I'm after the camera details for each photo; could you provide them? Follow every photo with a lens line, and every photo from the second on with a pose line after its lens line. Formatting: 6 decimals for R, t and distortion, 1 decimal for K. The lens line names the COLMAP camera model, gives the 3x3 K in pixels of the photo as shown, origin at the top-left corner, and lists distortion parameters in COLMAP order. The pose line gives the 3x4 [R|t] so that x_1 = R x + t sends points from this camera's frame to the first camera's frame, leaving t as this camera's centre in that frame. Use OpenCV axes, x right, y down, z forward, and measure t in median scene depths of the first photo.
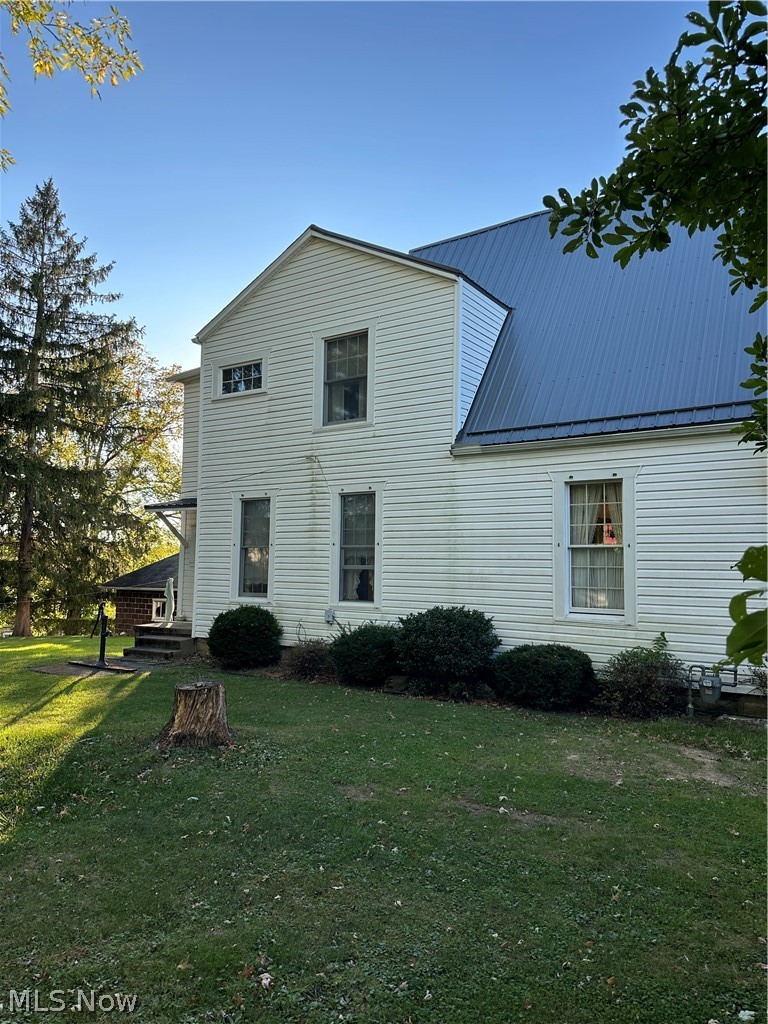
lens RADIAL K [[730.9, 0, 384.0], [0, 730.9, 512.0], [0, 0, 1]] dist [0.099979, -0.133404]
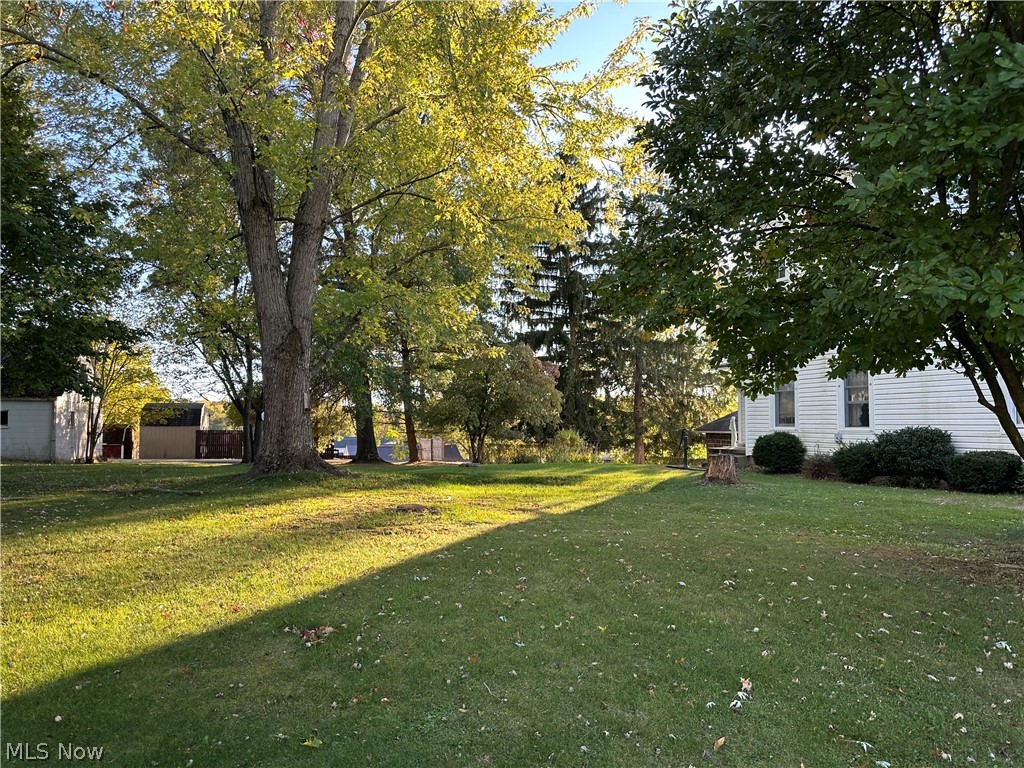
lens RADIAL K [[730.9, 0, 512.0], [0, 730.9, 384.0], [0, 0, 1]] dist [0.099979, -0.133404]
pose [[0.813378, -0.044898, -0.580001, 0.239572], [0.055380, 0.998465, 0.000373, 0.004713], [0.579094, -0.032424, 0.814616, -0.497940]]
